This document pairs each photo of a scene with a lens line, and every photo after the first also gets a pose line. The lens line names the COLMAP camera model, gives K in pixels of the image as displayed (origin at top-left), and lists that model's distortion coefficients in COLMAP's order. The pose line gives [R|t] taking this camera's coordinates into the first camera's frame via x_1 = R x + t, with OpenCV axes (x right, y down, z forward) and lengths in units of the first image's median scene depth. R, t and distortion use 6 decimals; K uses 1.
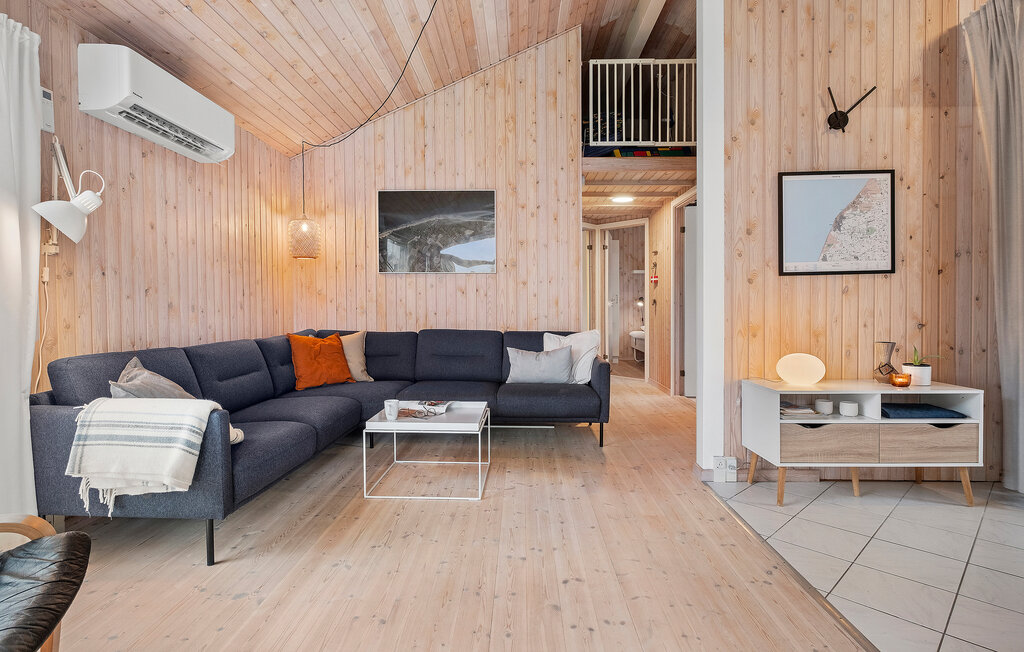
lens RADIAL K [[494.7, 0, 484.6], [0, 494.7, 316.8], [0, 0, 1]] dist [-0.000547, 0.000398]
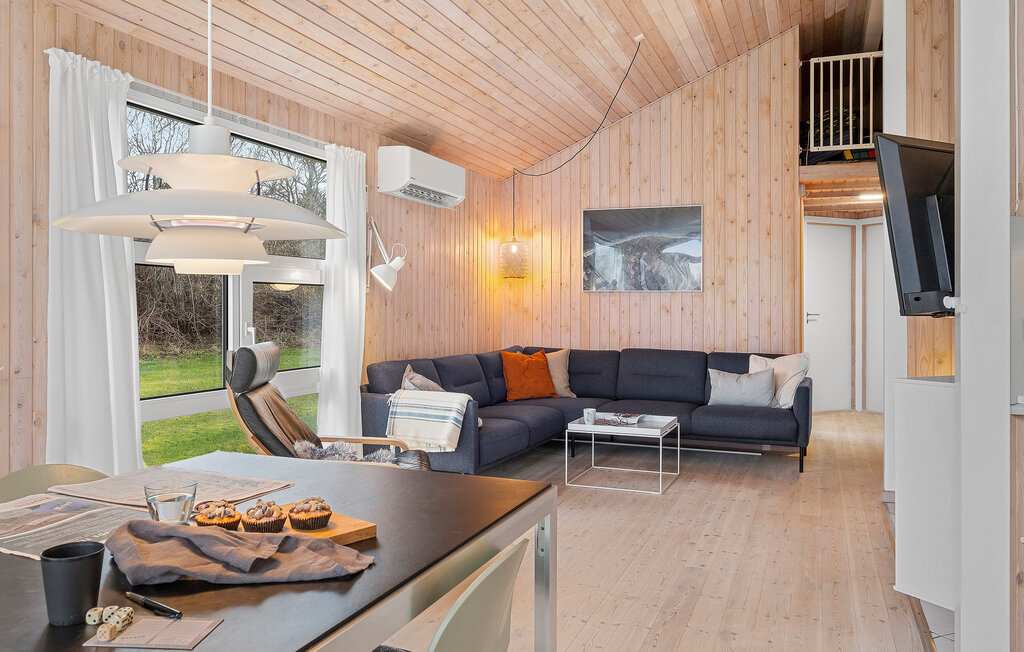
lens RADIAL K [[756.2, 0, 534.7], [0, 756.2, 308.2], [0, 0, 1]] dist [-0.001561, 0.000564]
pose [[0.959603, 0.007596, -0.281257, 0.133807], [-0.014390, 0.999652, -0.022098, -0.019963], [0.280991, 0.025253, 0.959378, -0.537381]]
